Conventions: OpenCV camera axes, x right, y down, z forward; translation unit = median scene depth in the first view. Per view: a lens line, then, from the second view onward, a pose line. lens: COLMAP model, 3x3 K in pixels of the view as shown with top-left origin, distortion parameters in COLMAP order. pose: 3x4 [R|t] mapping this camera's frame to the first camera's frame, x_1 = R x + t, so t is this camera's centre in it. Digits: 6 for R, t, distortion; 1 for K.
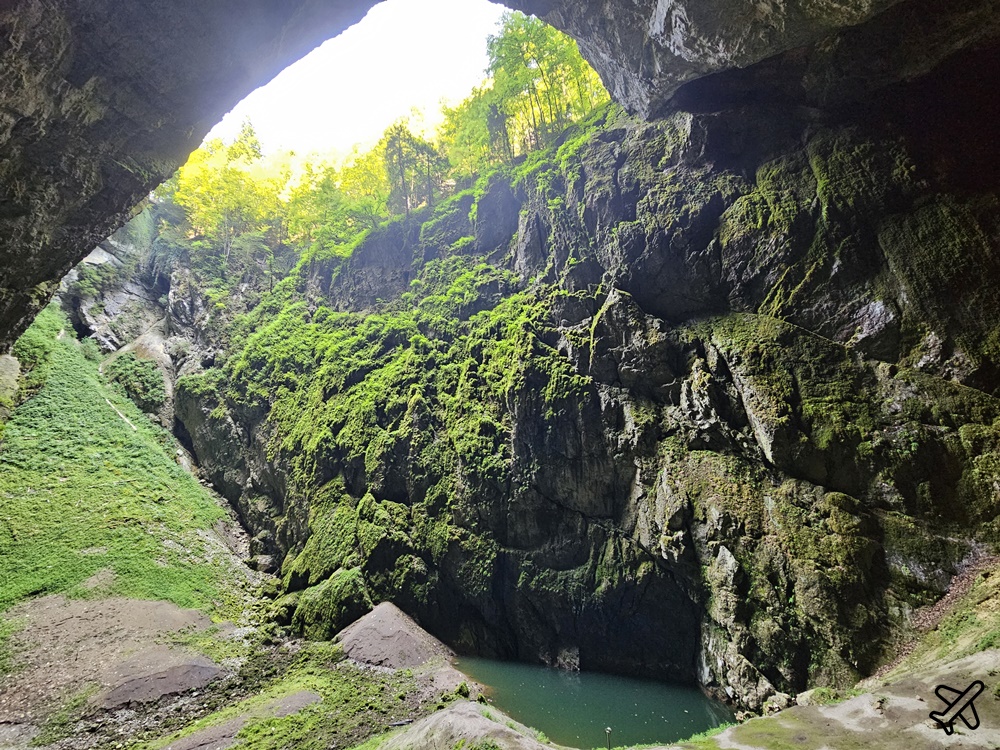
lens RADIAL K [[405.5, 0, 500.2], [0, 405.5, 373.0], [0, 0, 1]] dist [0.003872, -0.000281]
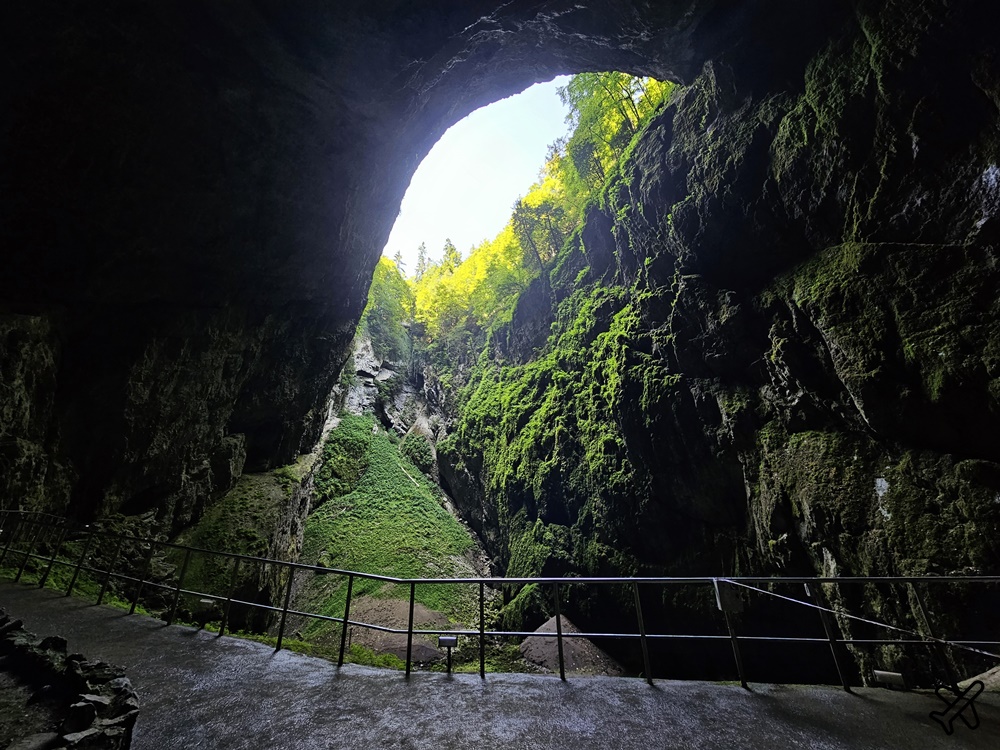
lens RADIAL K [[405.5, 0, 498.2], [0, 405.5, 375.3], [0, 0, 1]] dist [0.003872, -0.000281]
pose [[0.792185, -0.265288, -0.549605, 0.372983], [0.227152, 0.964043, -0.137922, 0.042623], [0.566432, -0.015585, 0.823961, -0.009606]]
